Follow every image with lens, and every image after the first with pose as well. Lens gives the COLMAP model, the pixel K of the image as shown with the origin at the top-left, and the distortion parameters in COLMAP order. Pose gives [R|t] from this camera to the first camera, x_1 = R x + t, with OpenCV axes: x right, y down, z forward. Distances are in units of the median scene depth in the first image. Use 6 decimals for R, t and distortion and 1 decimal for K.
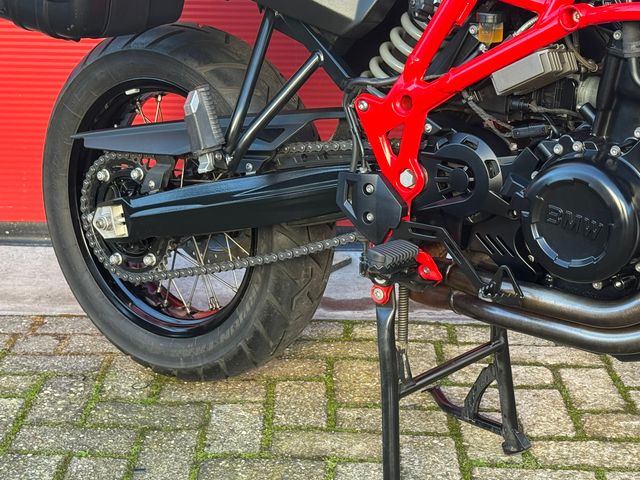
lens RADIAL K [[1308.2, 0, 313.0], [0, 1308.2, 235.6], [0, 0, 1]] dist [0.171190, 0.000000]
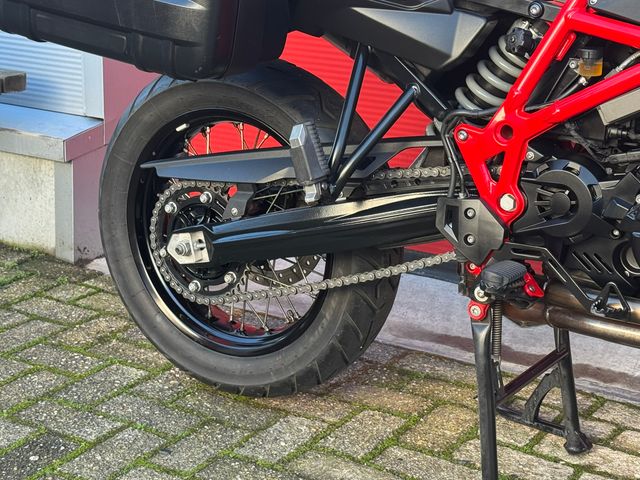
lens RADIAL K [[1308.2, 0, 317.1], [0, 1308.2, 236.8], [0, 0, 1]] dist [0.171190, 0.000000]
pose [[0.994212, -0.029925, 0.103183, -0.188821], [0.029617, 0.999551, 0.004518, -0.024572], [-0.103272, -0.001436, 0.994652, -0.049780]]
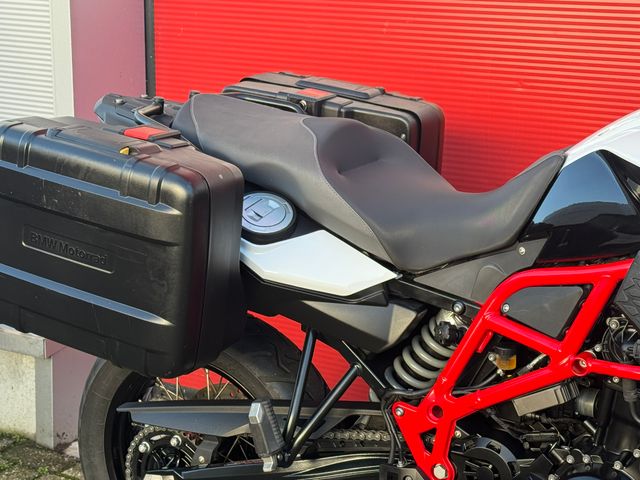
lens RADIAL K [[1308.2, 0, 318.6], [0, 1308.2, 239.7], [0, 0, 1]] dist [0.171190, 0.000000]
pose [[0.990867, -0.046040, 0.126736, -0.181343], [0.049344, 0.998516, -0.023056, -0.230747], [-0.125487, 0.029099, 0.991668, -0.206377]]
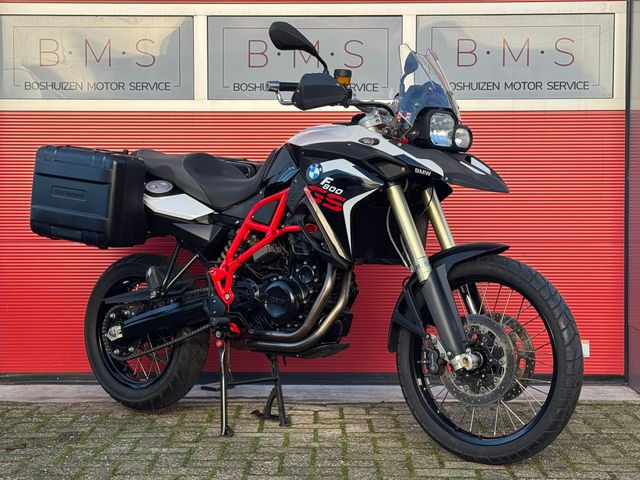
lens RADIAL K [[1308.2, 0, 322.6], [0, 1308.2, 235.0], [0, 0, 1]] dist [0.171190, 0.000000]
pose [[0.999845, -0.007267, 0.016061, 0.218905], [0.011232, 0.964829, -0.262639, 0.530340], [-0.013587, 0.262778, 0.964761, -1.597541]]
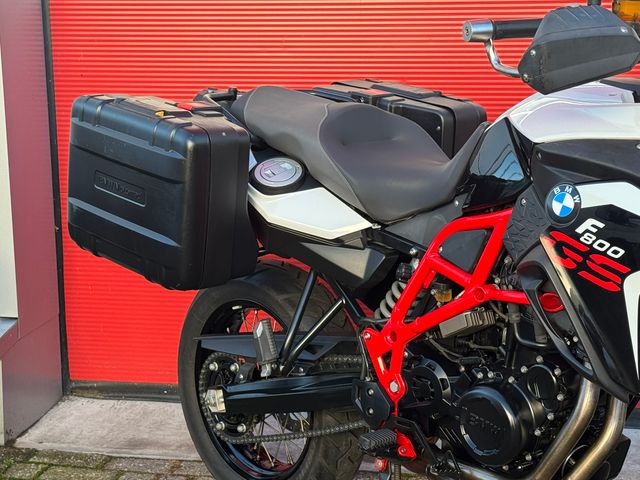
lens RADIAL K [[1308.2, 0, 323.2], [0, 1308.2, 240.2], [0, 0, 1]] dist [0.171190, 0.000000]
pose [[0.988003, 0.013969, -0.153799, 0.212731], [-0.027559, 0.995863, -0.086589, -0.075718], [0.151954, 0.089789, 0.984301, -0.482924]]
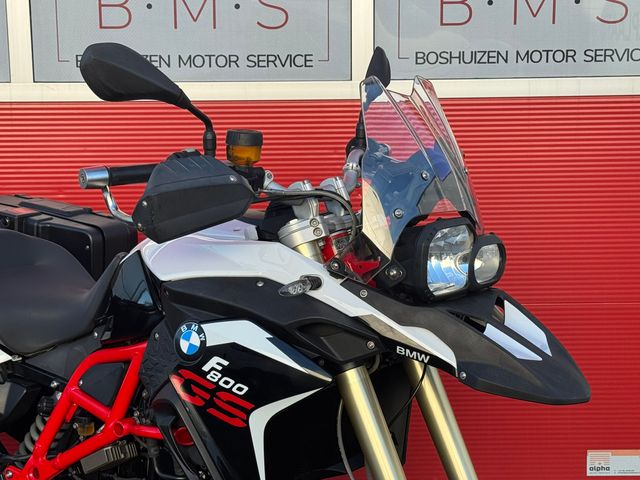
lens RADIAL K [[1308.2, 0, 322.0], [0, 1308.2, 238.4], [0, 0, 1]] dist [0.171190, 0.000000]
pose [[0.997489, -0.026879, 0.065527, 0.287187], [0.035615, 0.990065, -0.136023, -0.142746], [-0.061219, 0.138016, 0.988536, -0.491295]]
